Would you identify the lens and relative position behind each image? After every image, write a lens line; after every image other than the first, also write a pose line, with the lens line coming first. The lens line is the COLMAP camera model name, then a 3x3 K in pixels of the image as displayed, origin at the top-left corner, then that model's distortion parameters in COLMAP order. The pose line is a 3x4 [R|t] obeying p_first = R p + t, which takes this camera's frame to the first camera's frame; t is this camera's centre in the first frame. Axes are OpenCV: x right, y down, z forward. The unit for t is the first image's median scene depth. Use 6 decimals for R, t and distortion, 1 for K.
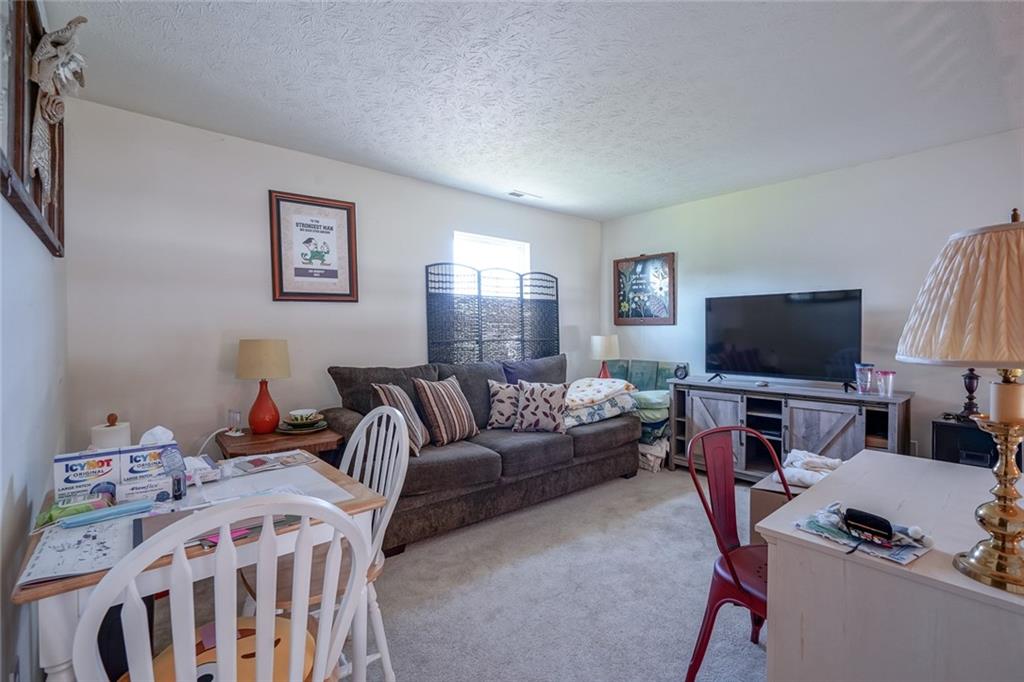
lens RADIAL K [[468.5, 0, 511.4], [0, 468.5, 337.2], [0, 0, 1]] dist [-0.004880, 0.000523]
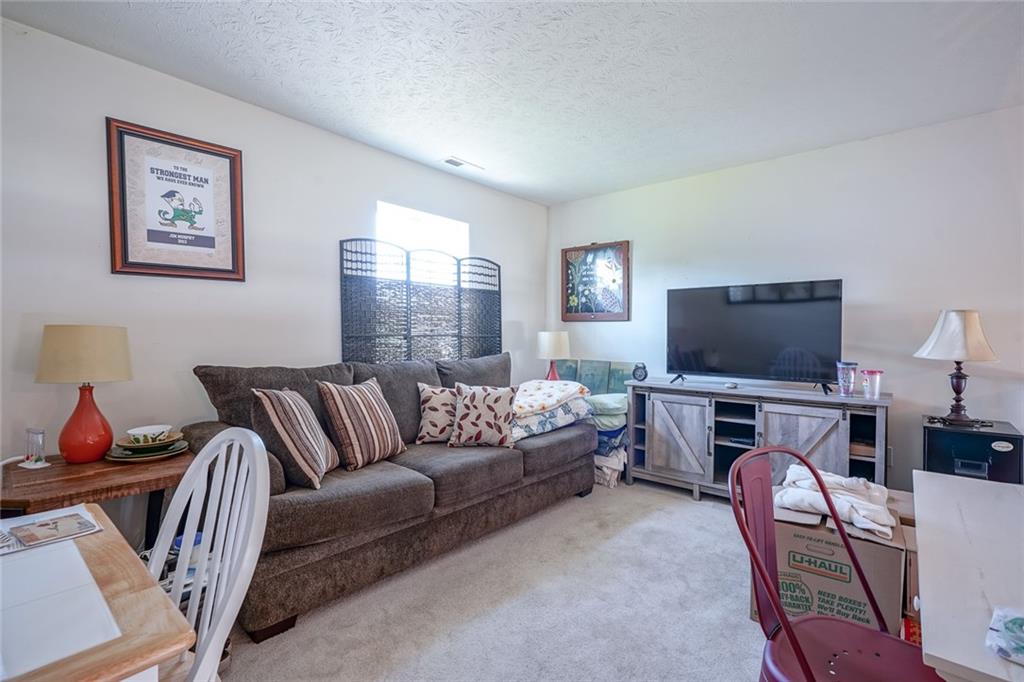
lens RADIAL K [[468.5, 0, 511.2], [0, 468.5, 338.1], [0, 0, 1]] dist [-0.004880, 0.000523]
pose [[0.989695, 0.007976, 0.142970, -0.007716], [-0.007355, 0.999961, -0.004869, 0.019180], [-0.143003, 0.003768, 0.989715, 0.203930]]
